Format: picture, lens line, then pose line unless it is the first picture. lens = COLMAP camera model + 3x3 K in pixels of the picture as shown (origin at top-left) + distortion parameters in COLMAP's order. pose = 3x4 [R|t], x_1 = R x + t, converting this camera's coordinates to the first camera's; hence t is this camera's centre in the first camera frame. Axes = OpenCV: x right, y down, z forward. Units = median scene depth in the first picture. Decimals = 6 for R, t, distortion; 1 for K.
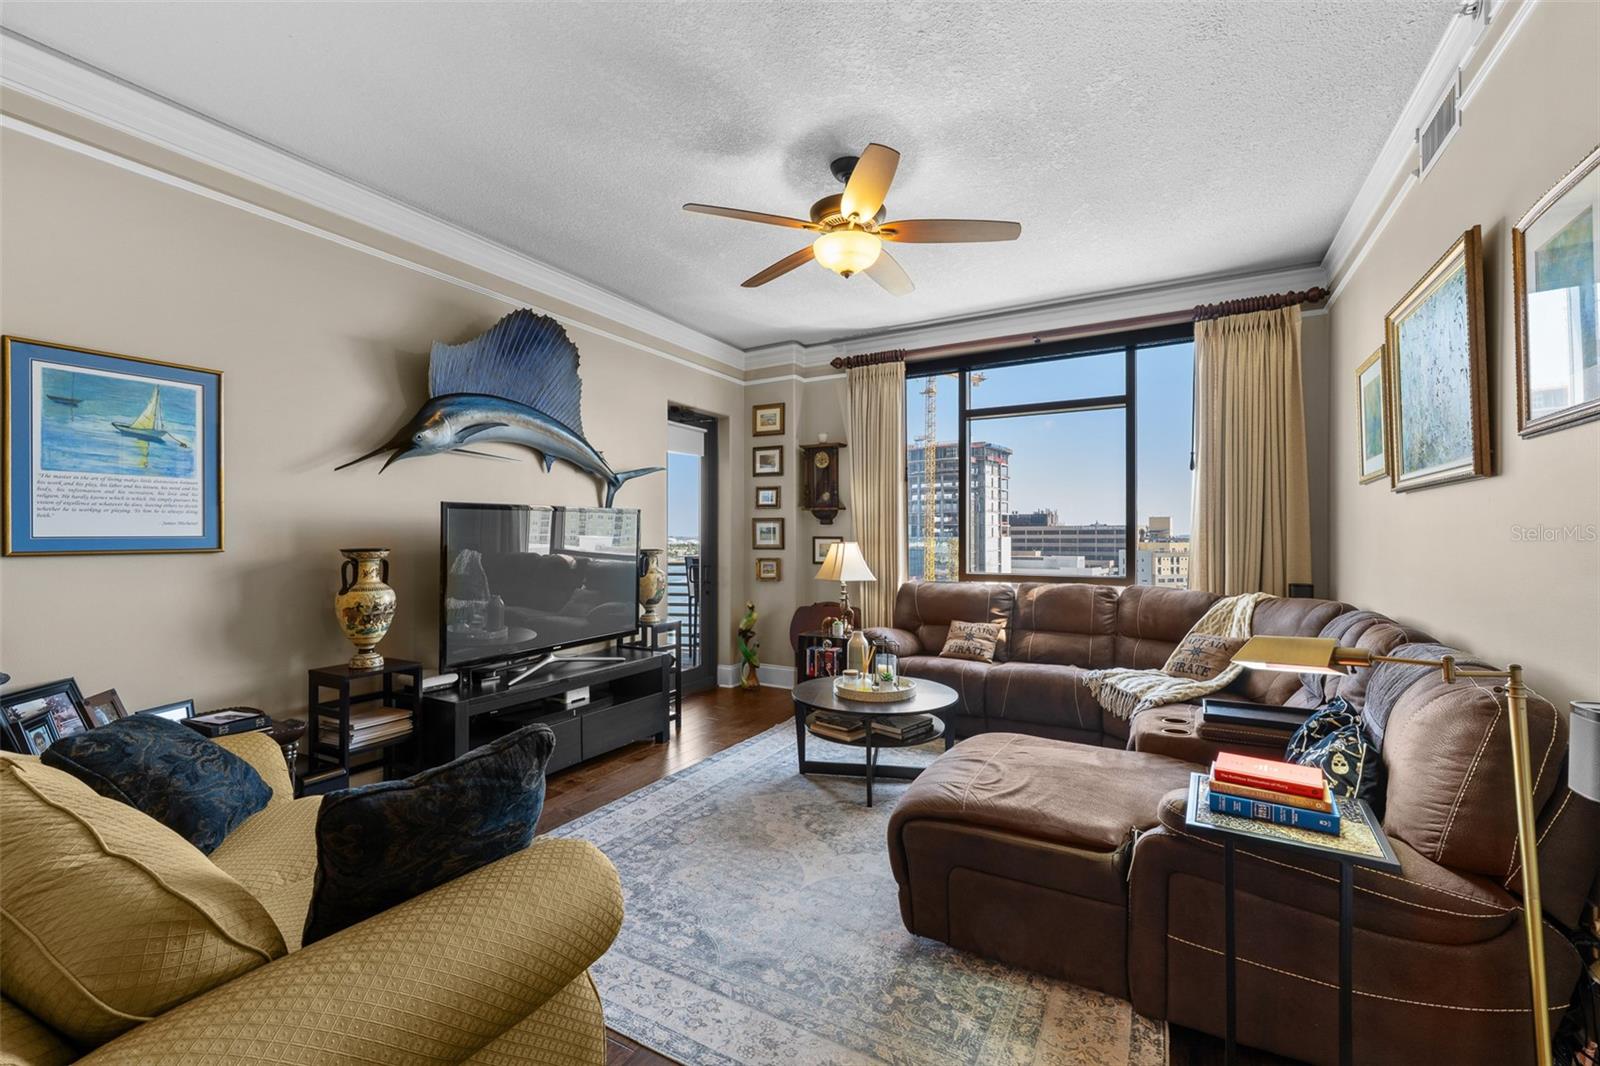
lens RADIAL K [[637.8, 0, 836.9], [0, 637.8, 534.8], [0, 0, 1]] dist [-0.000606, -0.000206]
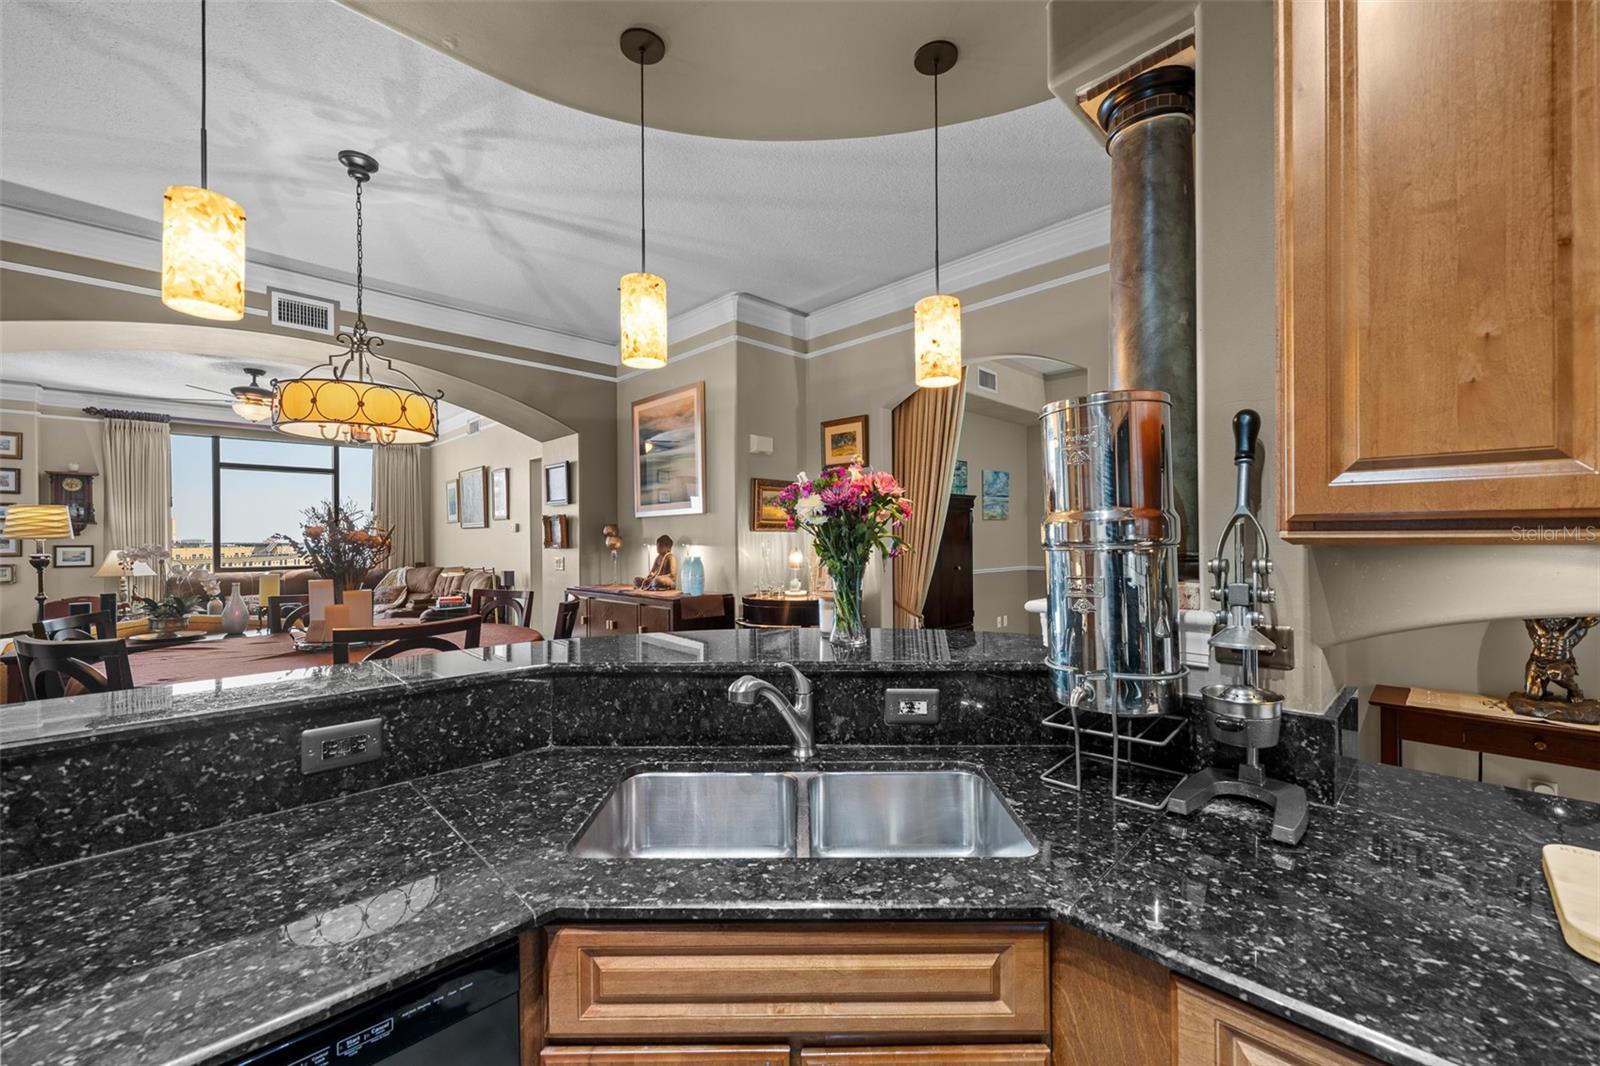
lens RADIAL K [[637.8, 0, 798.7], [0, 637.8, 536.8], [0, 0, 1]] dist [-0.000606, -0.000206]
pose [[0.283484, -0.000701, 0.958977, -0.809550], [0.002439, 0.999997, 0.000010, -0.010336], [-0.958974, 0.002336, 0.283485, -0.721114]]
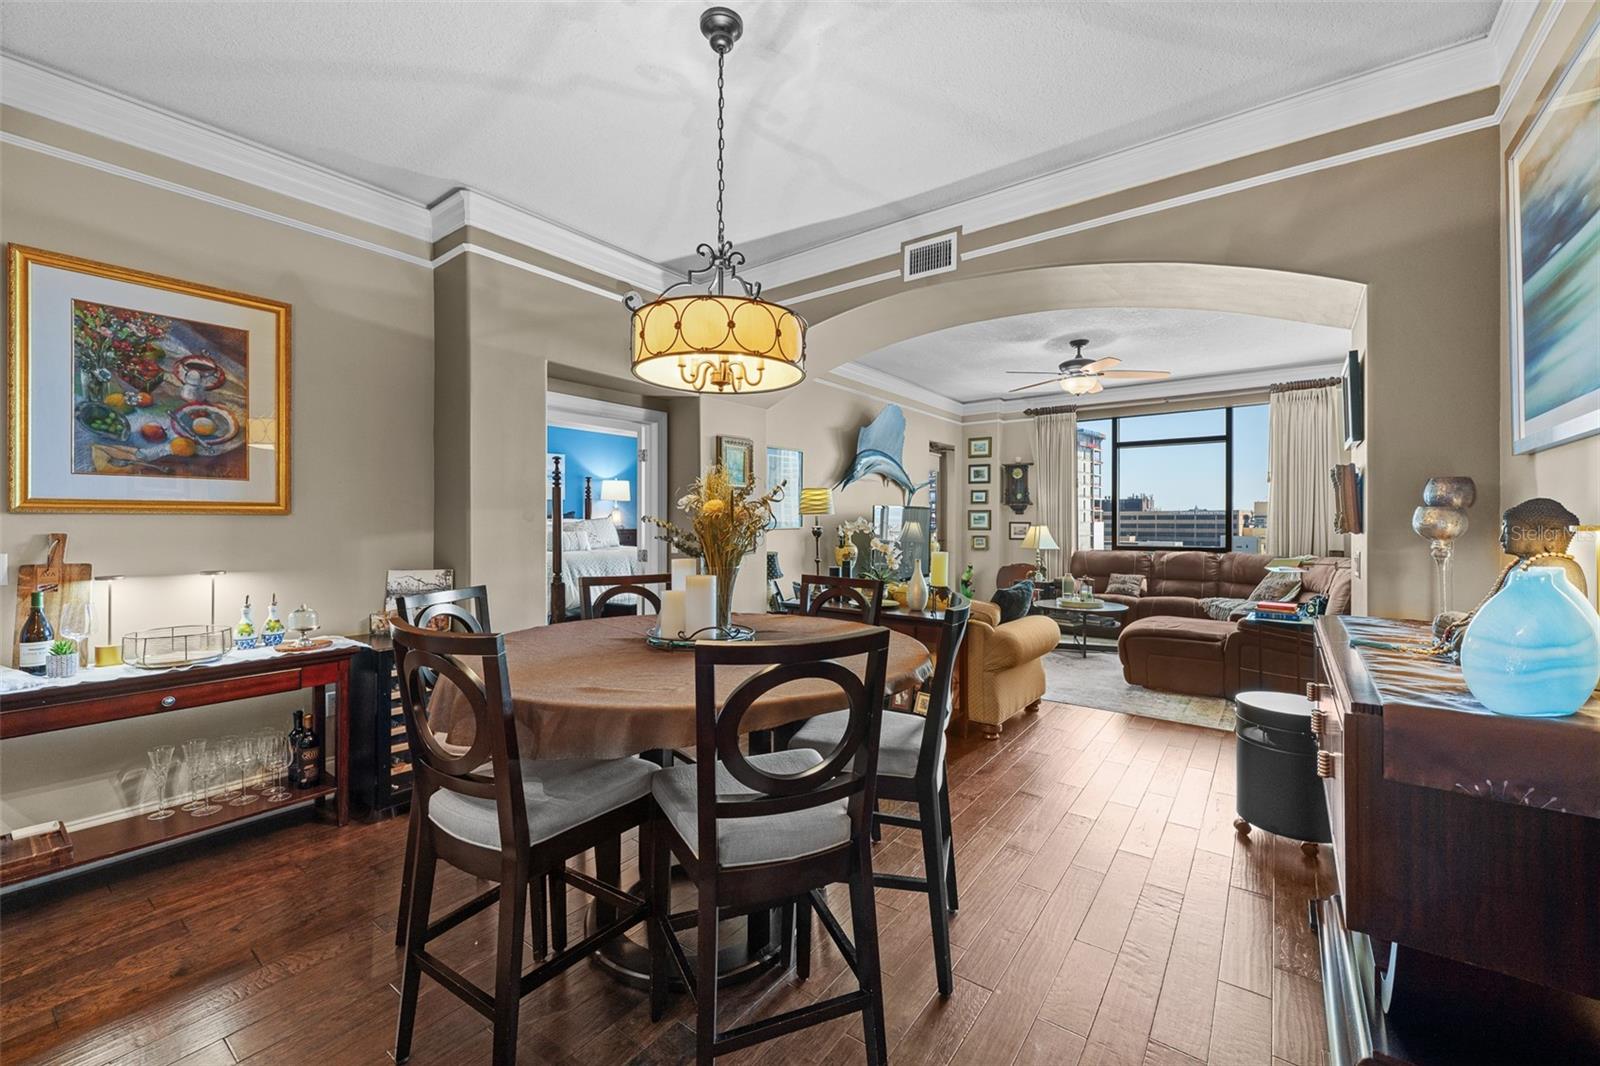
lens RADIAL K [[637.8, 0, 817.6], [0, 637.8, 520.3], [0, 0, 1]] dist [-0.000606, -0.000206]
pose [[0.989244, 0.002083, -0.146260, -0.276086], [-0.001856, 0.999997, 0.001690, -0.003134], [0.146263, -0.001401, 0.989245, -0.621133]]
